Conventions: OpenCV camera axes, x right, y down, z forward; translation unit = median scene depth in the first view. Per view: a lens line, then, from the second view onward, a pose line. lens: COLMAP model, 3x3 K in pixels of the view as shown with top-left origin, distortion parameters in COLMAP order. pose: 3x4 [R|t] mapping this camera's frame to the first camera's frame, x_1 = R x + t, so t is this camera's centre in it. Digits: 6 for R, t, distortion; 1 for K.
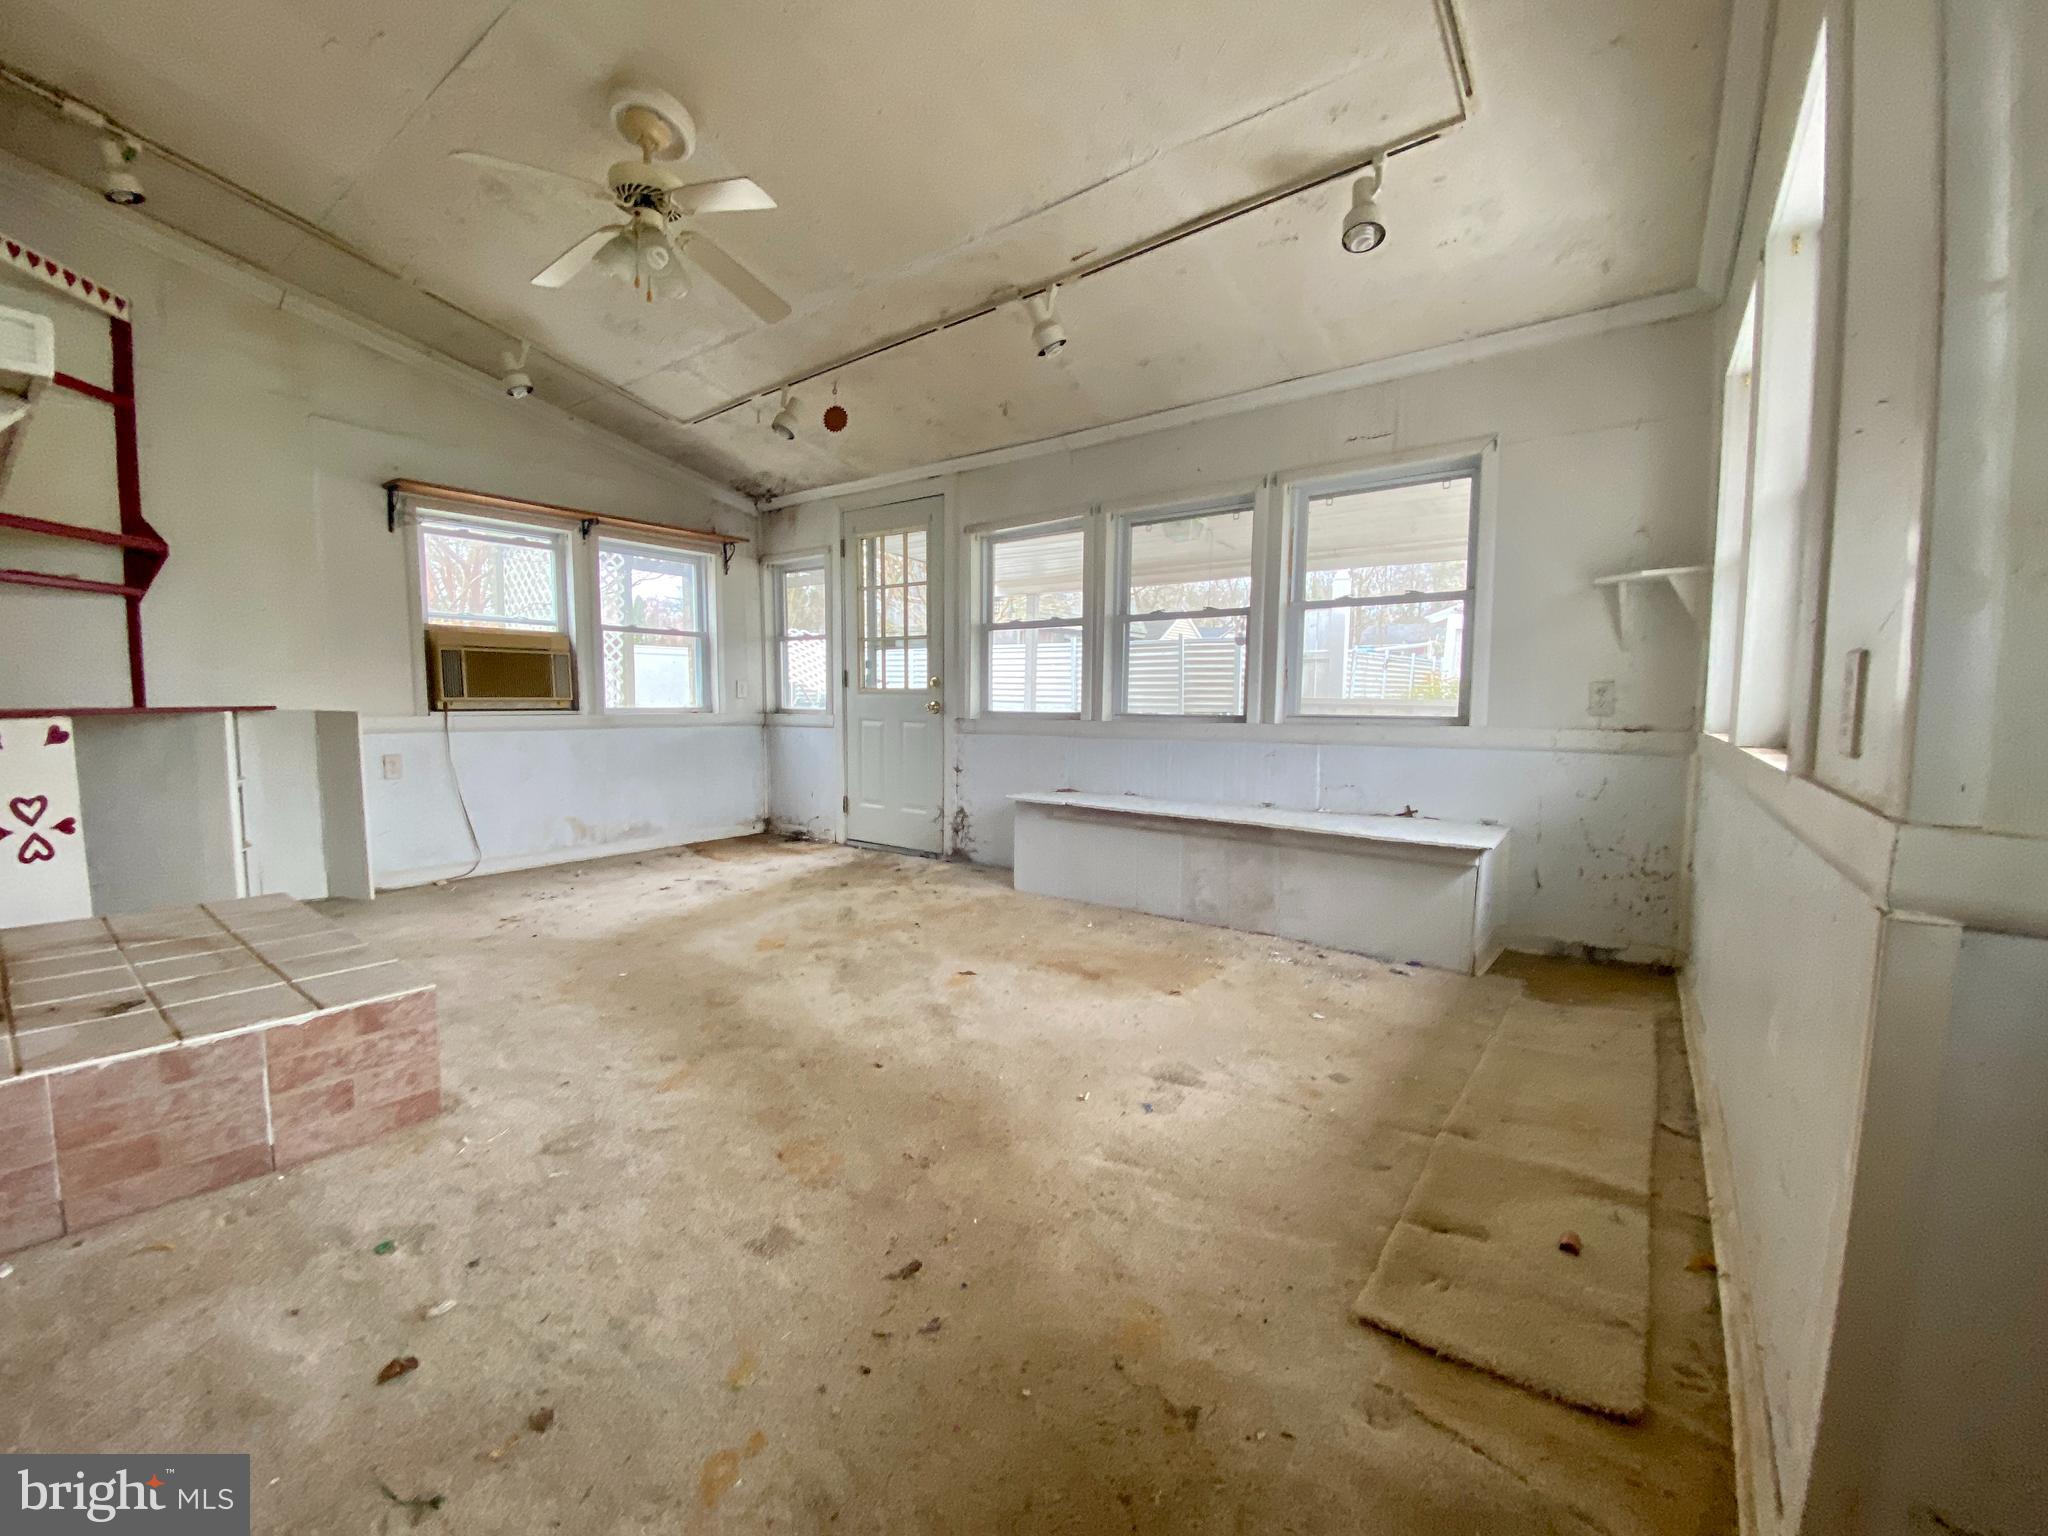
lens RADIAL K [[825.4, 0, 1014.3], [0, 825.4, 771.0], [0, 0, 1]] dist [0.017082, -0.018954]
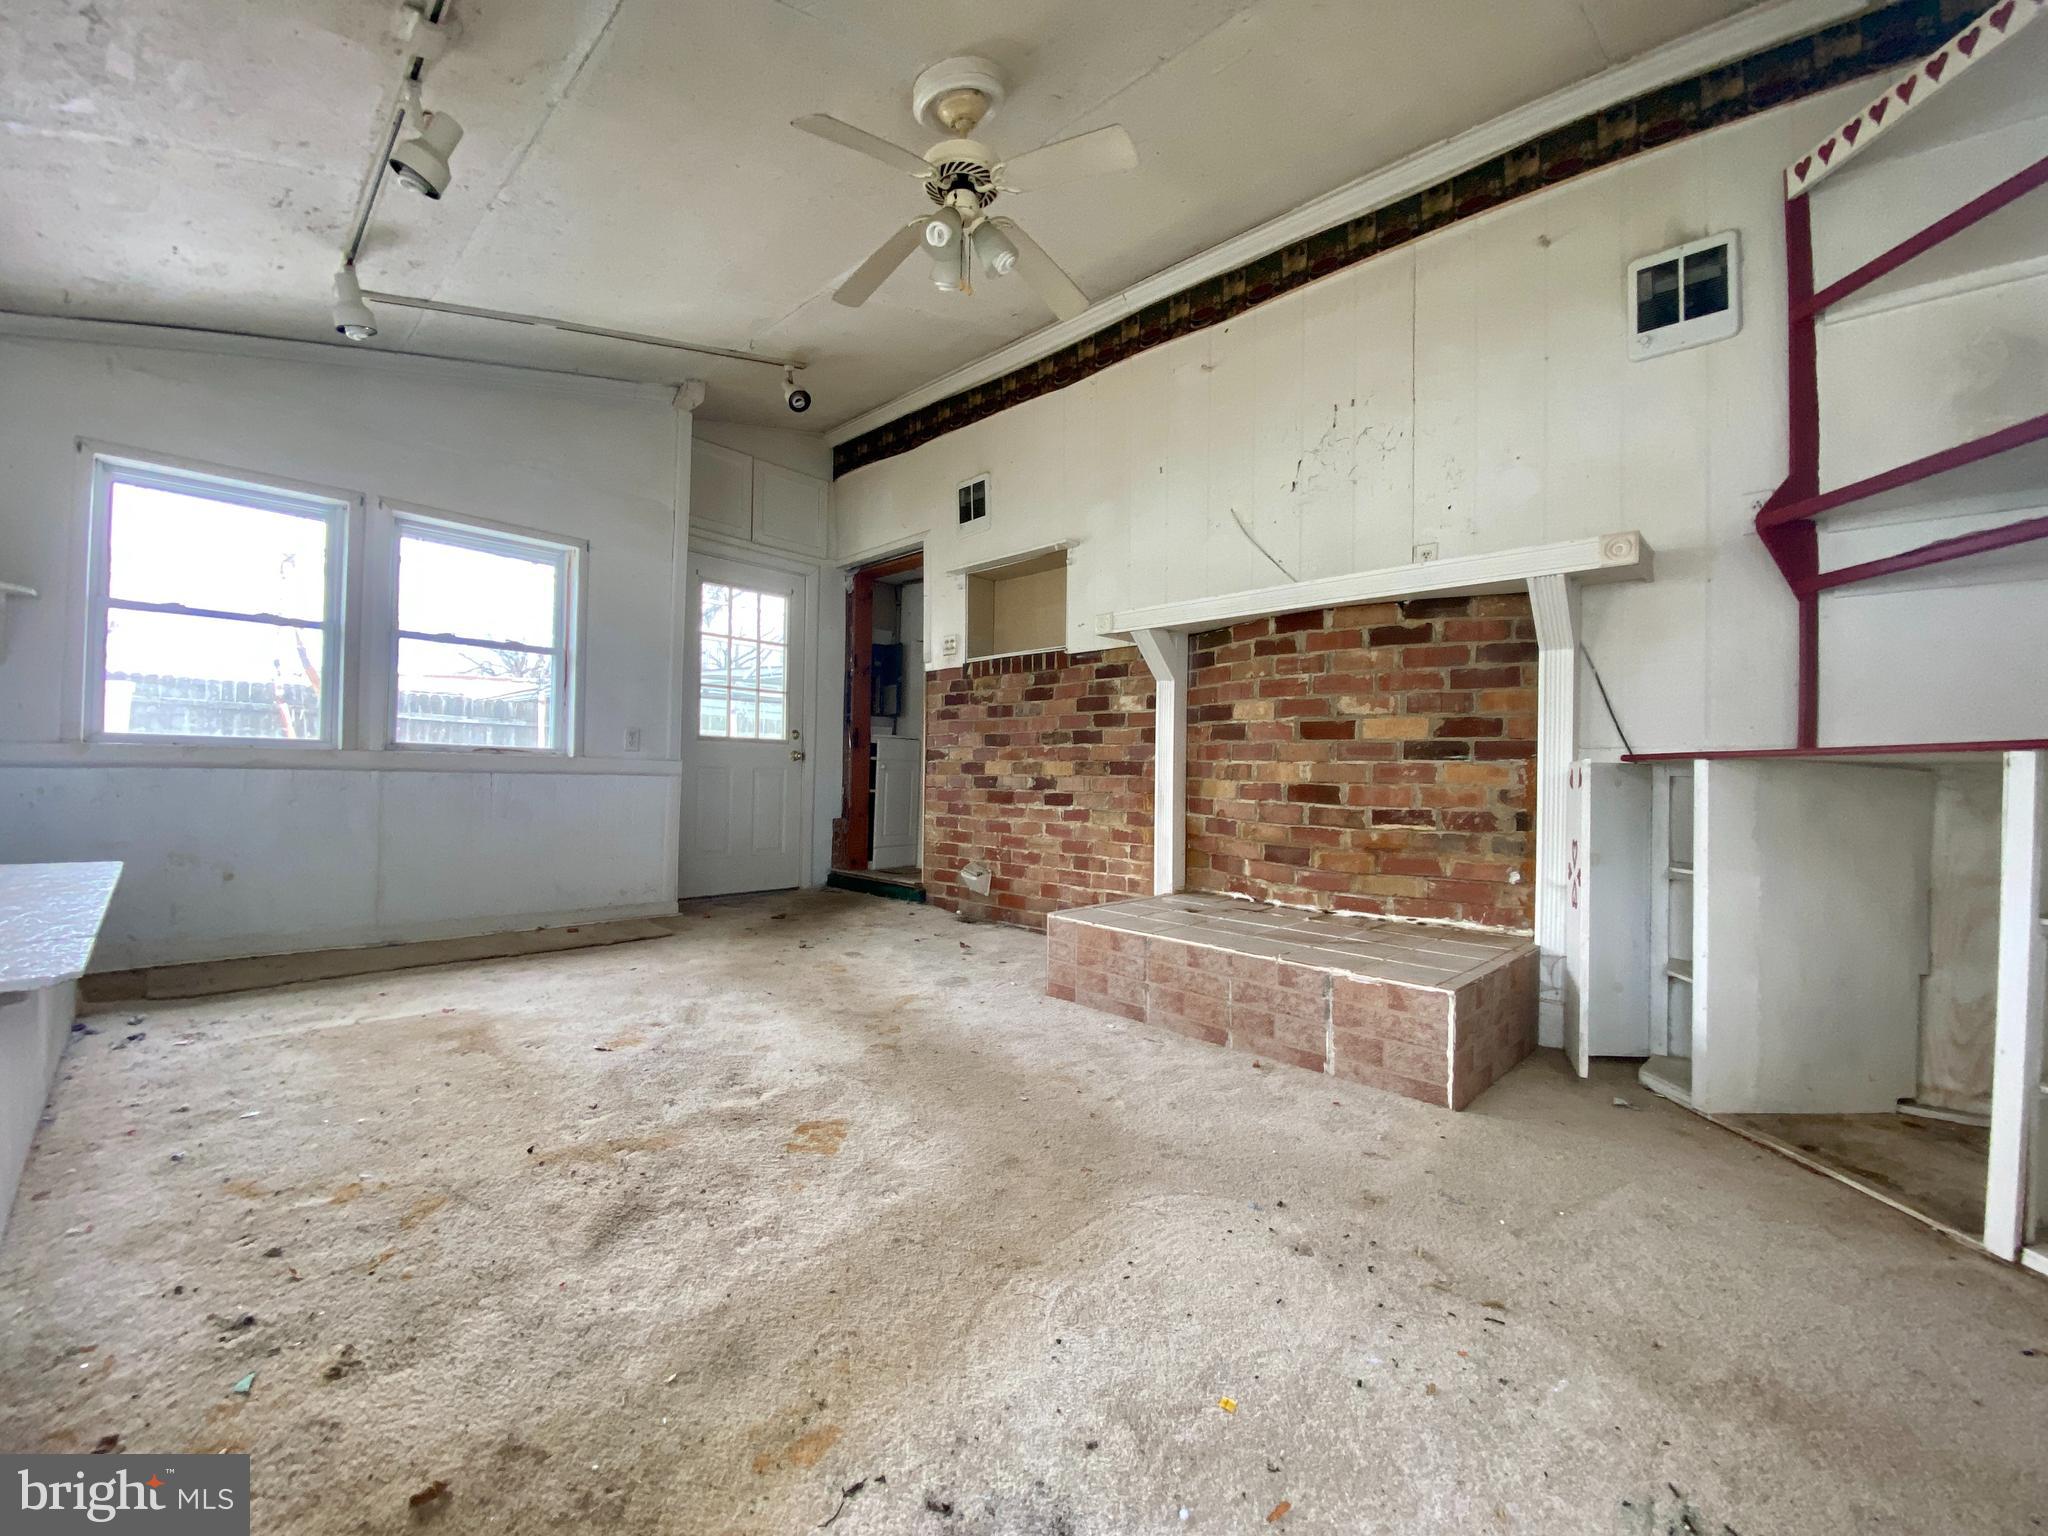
lens RADIAL K [[825.4, 0, 1014.3], [0, 825.4, 771.0], [0, 0, 1]] dist [0.017082, -0.018954]
pose [[-0.991089, -0.023483, 0.131118, -0.589865], [-0.011958, 0.996048, 0.088006, -0.114728], [-0.132667, 0.085653, -0.987453, 1.806214]]
